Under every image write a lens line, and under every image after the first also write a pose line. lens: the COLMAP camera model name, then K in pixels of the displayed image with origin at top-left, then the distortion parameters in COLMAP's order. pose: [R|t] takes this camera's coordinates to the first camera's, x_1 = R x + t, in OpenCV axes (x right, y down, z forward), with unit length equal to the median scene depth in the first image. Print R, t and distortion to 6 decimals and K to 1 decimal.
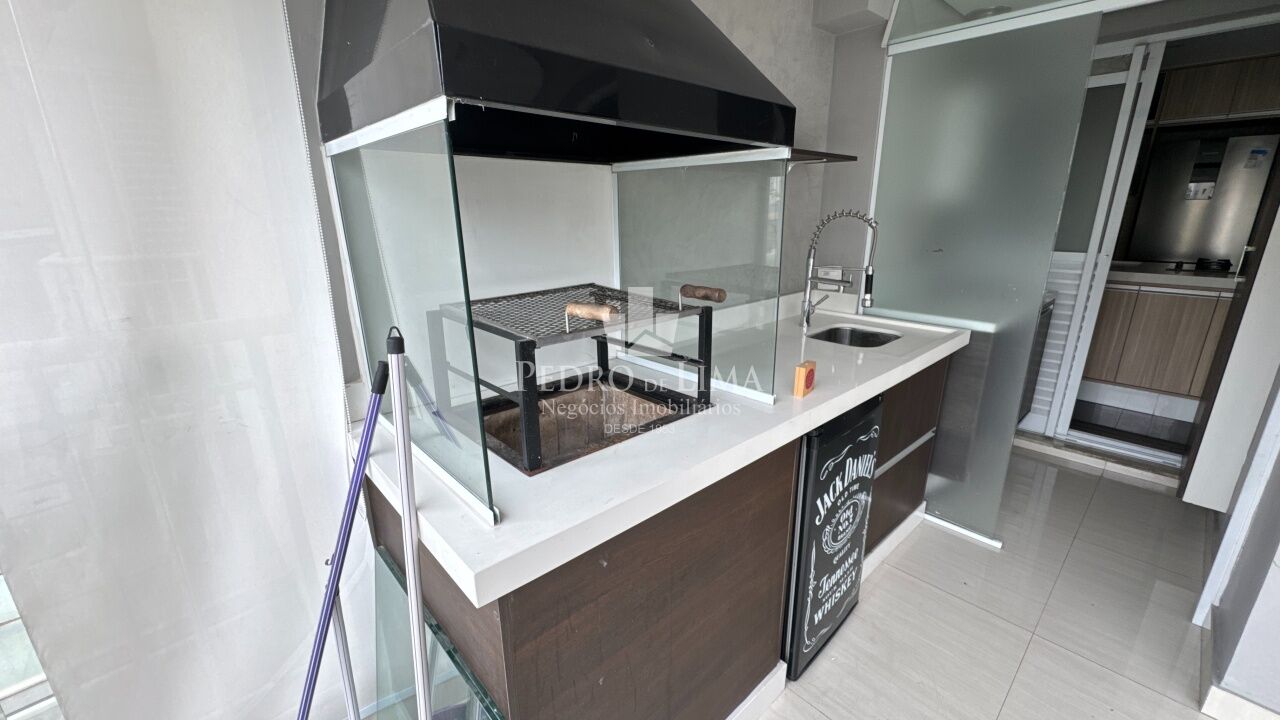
lens RADIAL K [[512.9, 0, 639.4], [0, 512.9, 359.8], [0, 0, 1]] dist [-0.004354, 0.000094]
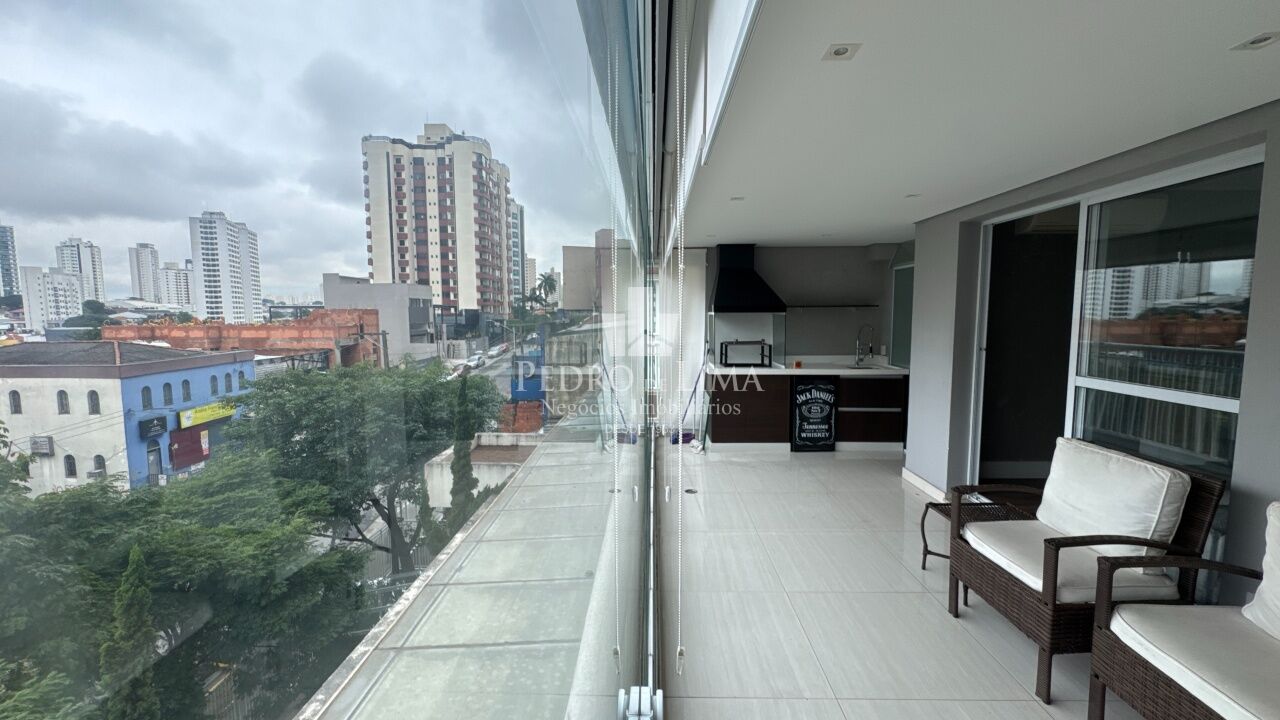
lens RADIAL K [[512.9, 0, 635.8], [0, 512.9, 360.1], [0, 0, 1]] dist [-0.004354, 0.000094]
pose [[0.711355, 0.064326, -0.699883, 1.314789], [-0.194113, 0.975051, -0.107679, 0.398097], [0.675495, 0.212454, 0.706095, -1.598945]]
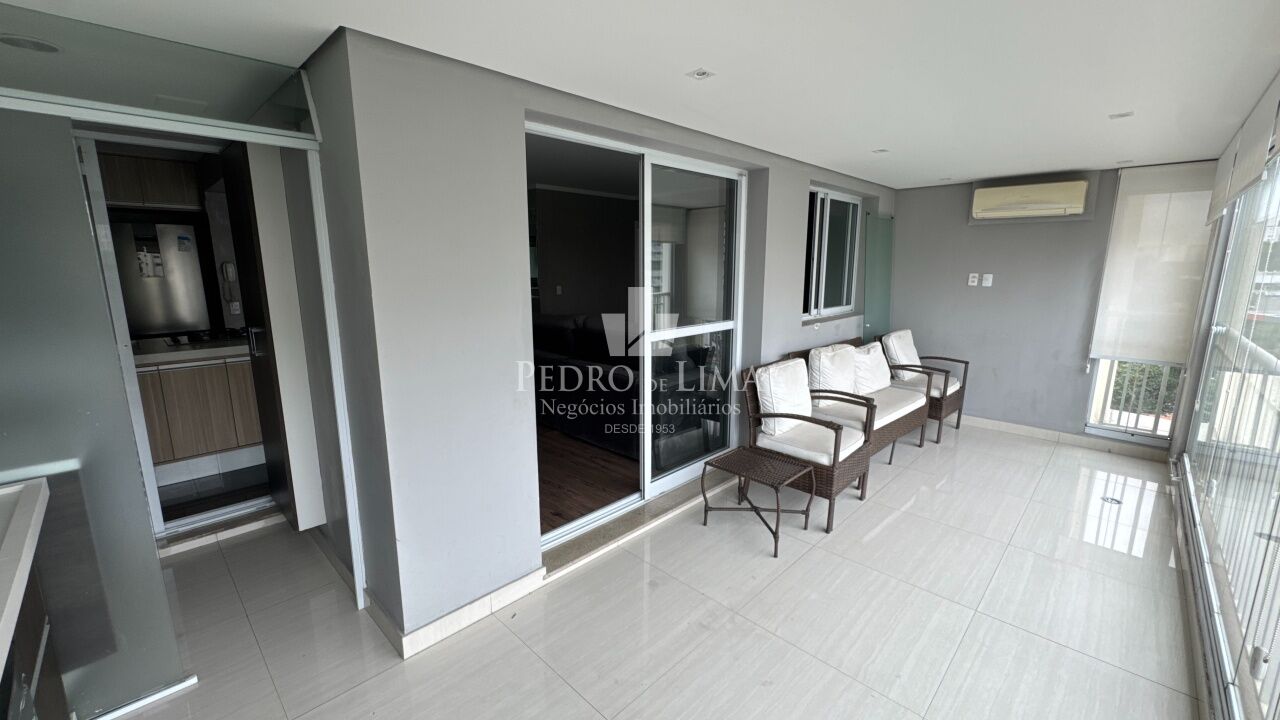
lens RADIAL K [[512.9, 0, 638.4], [0, 512.9, 360.0], [0, 0, 1]] dist [-0.004354, 0.000094]
pose [[-0.049755, -0.181071, 0.982211, -0.097849], [0.281293, 0.941078, 0.187738, -0.101249], [-0.958331, 0.285630, 0.004111, 0.087576]]
